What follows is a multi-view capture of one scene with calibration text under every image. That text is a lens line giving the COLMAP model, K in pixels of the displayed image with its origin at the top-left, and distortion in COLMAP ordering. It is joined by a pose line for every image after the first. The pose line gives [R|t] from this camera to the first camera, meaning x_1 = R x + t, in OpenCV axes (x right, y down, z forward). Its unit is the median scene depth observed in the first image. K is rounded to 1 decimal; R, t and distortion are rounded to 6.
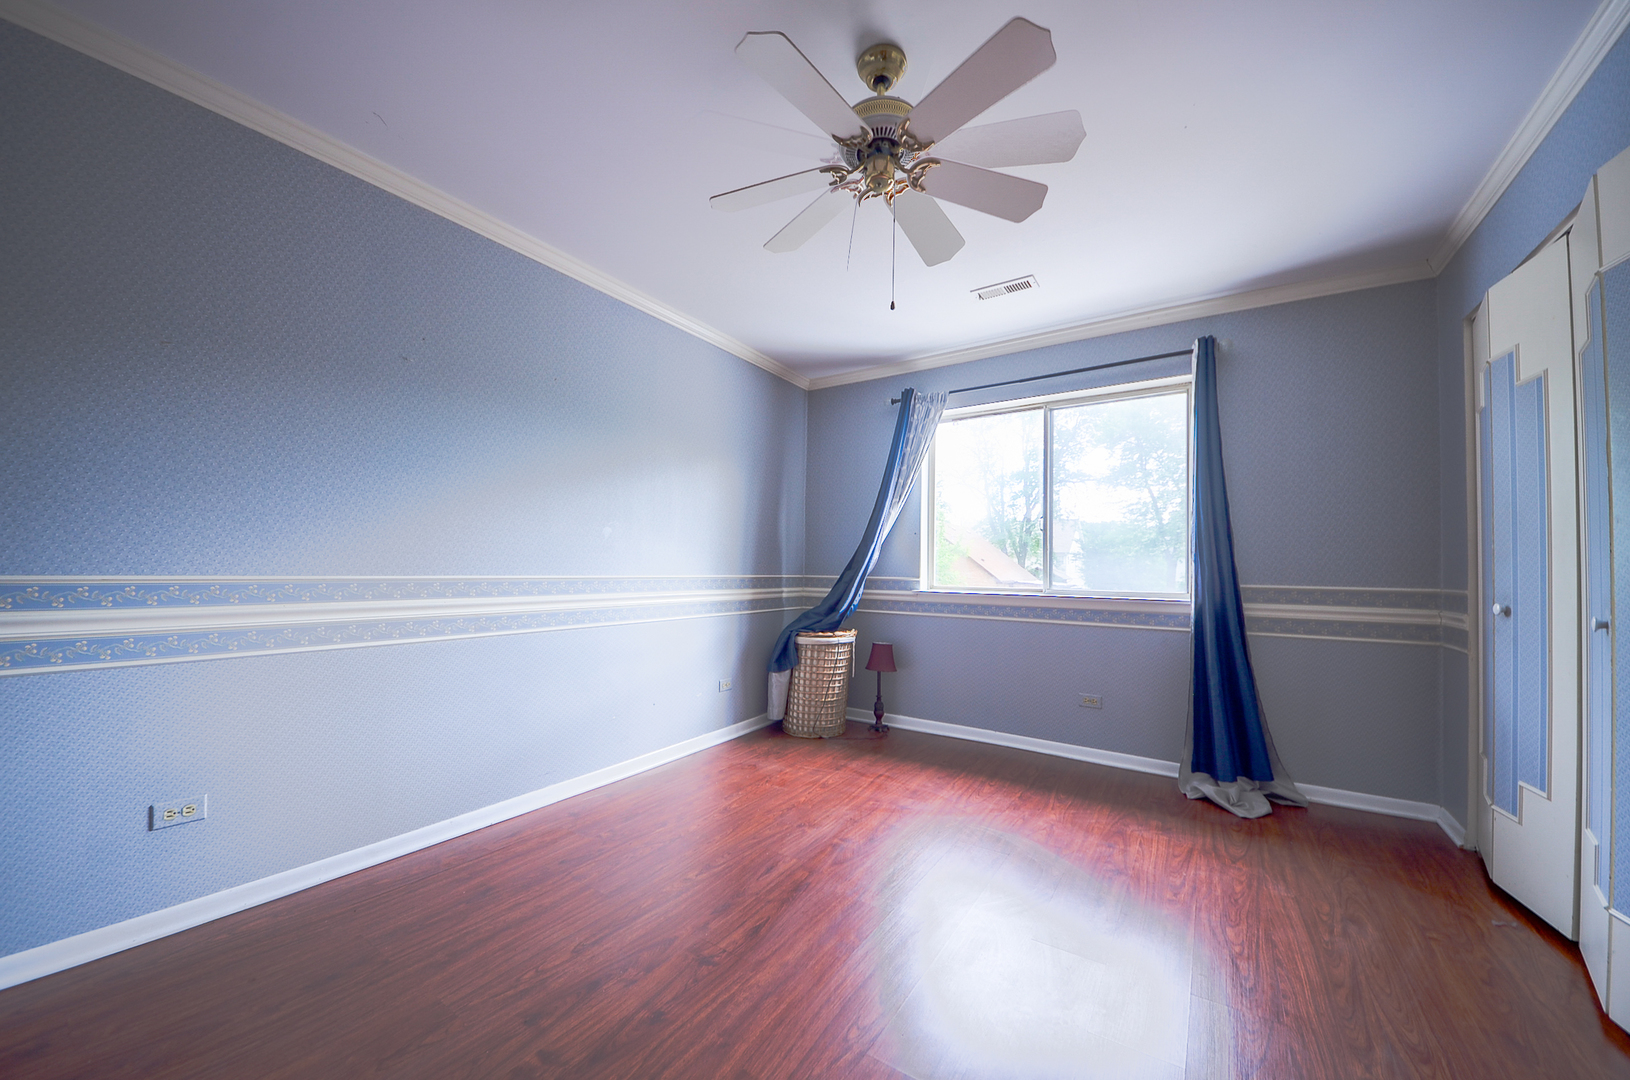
lens RADIAL K [[595.0, 0, 814.6], [0, 595.0, 550.0], [0, 0, 1]] dist [-0.034983, -0.000596]
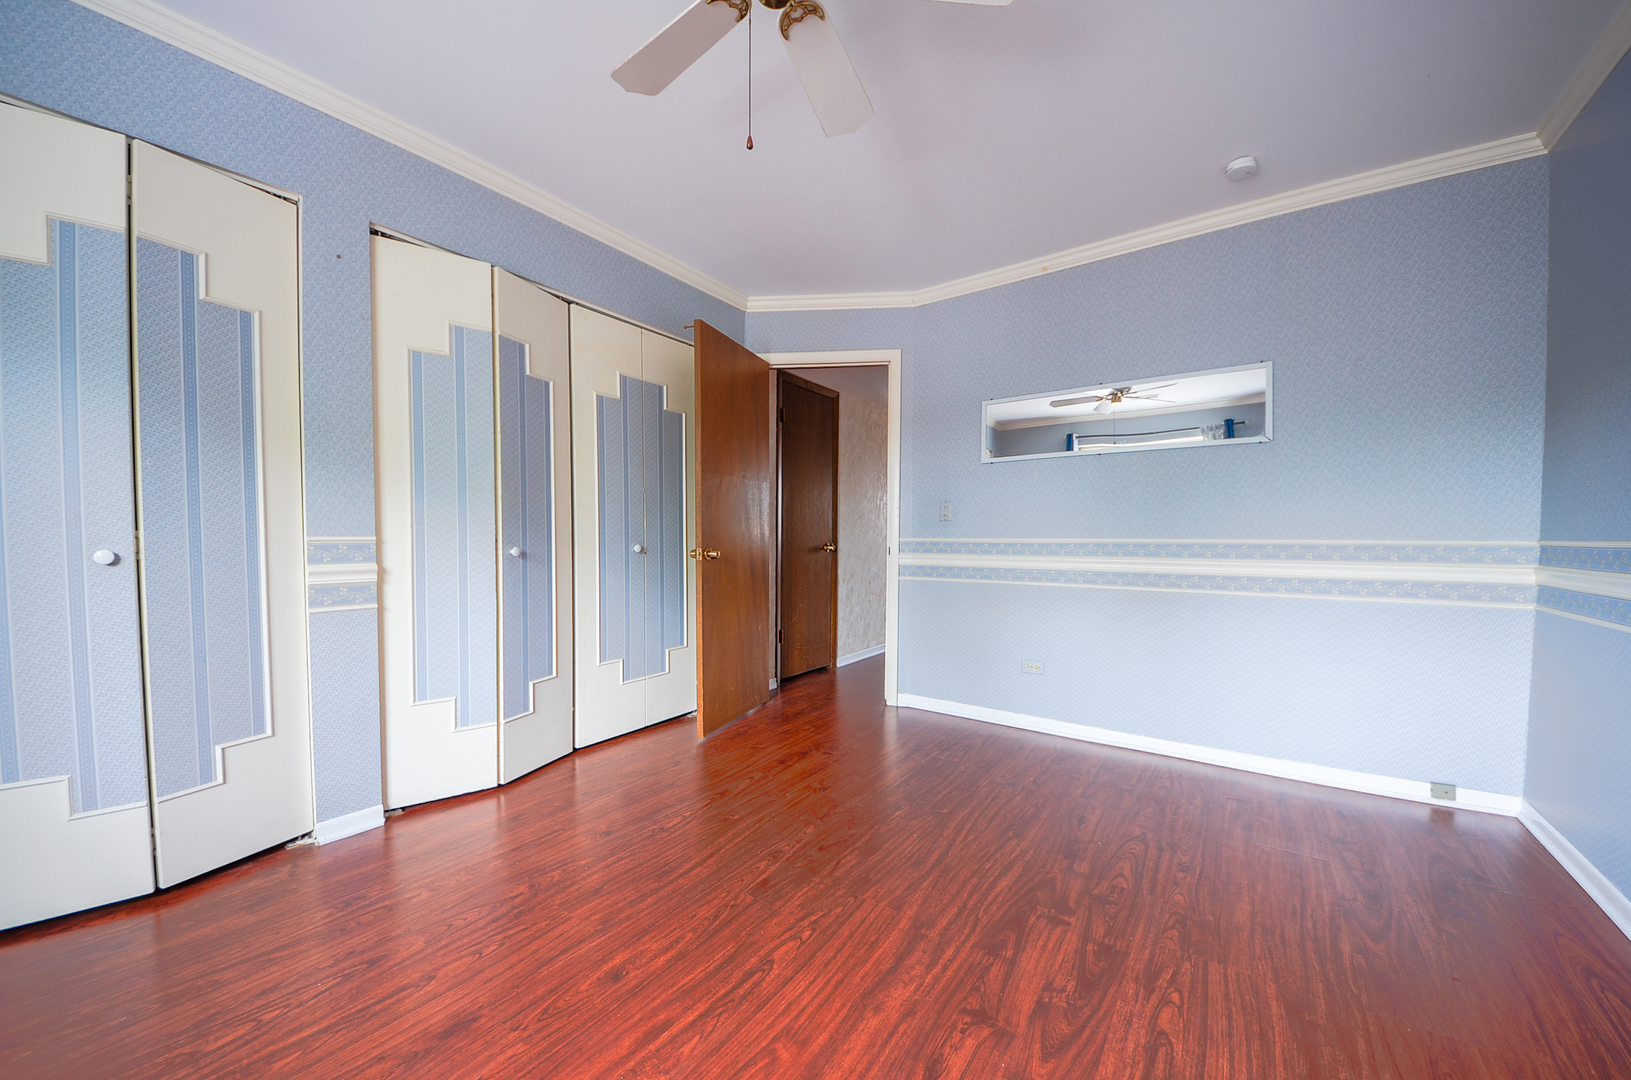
lens RADIAL K [[595.4, 0, 816.9], [0, 595.4, 545.5], [0, 0, 1]] dist [-0.034983, -0.000596]
pose [[-0.999111, -0.012753, 0.040171, 0.009000], [-0.012884, 0.999912, -0.003011, 0.085533], [-0.040129, -0.003526, -0.999188, 1.998270]]
